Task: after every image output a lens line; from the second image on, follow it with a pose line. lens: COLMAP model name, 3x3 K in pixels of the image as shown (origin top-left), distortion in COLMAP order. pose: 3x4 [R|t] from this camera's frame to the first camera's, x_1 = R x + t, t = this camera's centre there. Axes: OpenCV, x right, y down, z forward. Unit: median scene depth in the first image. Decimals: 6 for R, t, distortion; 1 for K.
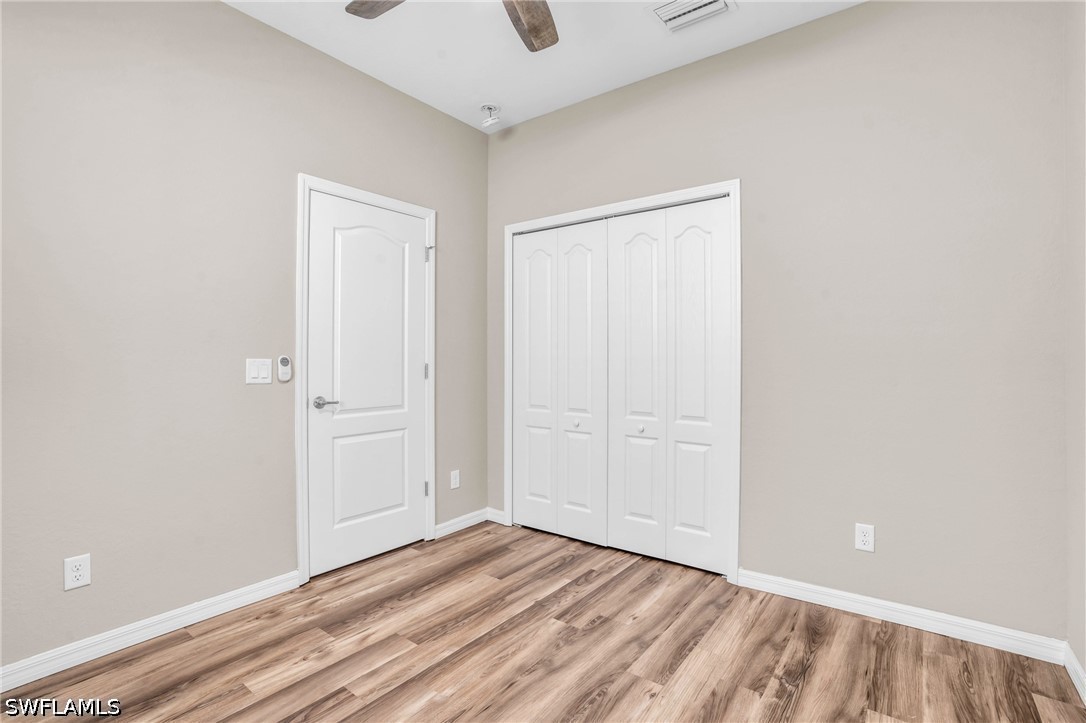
lens RADIAL K [[514.2, 0, 543.0], [0, 514.2, 361.5], [0, 0, 1]] dist [0.000171, 0.000194]
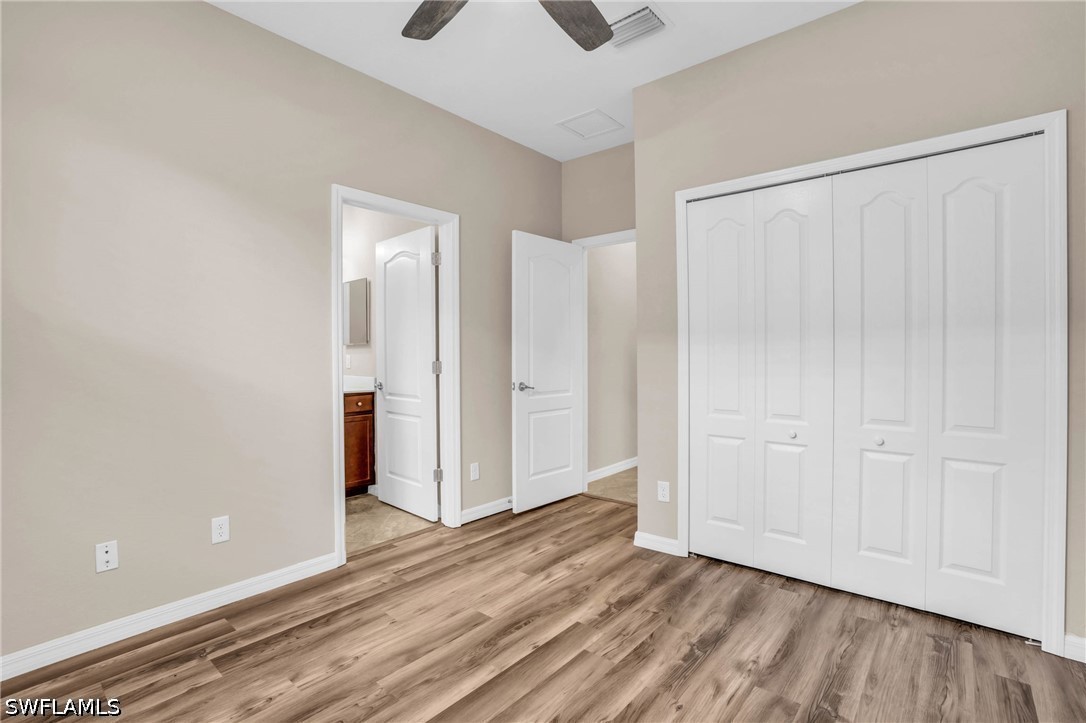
lens RADIAL K [[507.7, 0, 543.3], [0, 507.7, 353.7], [0, 0, 1]] dist [-0.015236, 0.000391]
pose [[0.998216, -0.002034, -0.059676, -0.190371], [0.001852, 0.999993, -0.003101, -0.000757], [0.059682, 0.002985, 0.998213, 0.138615]]
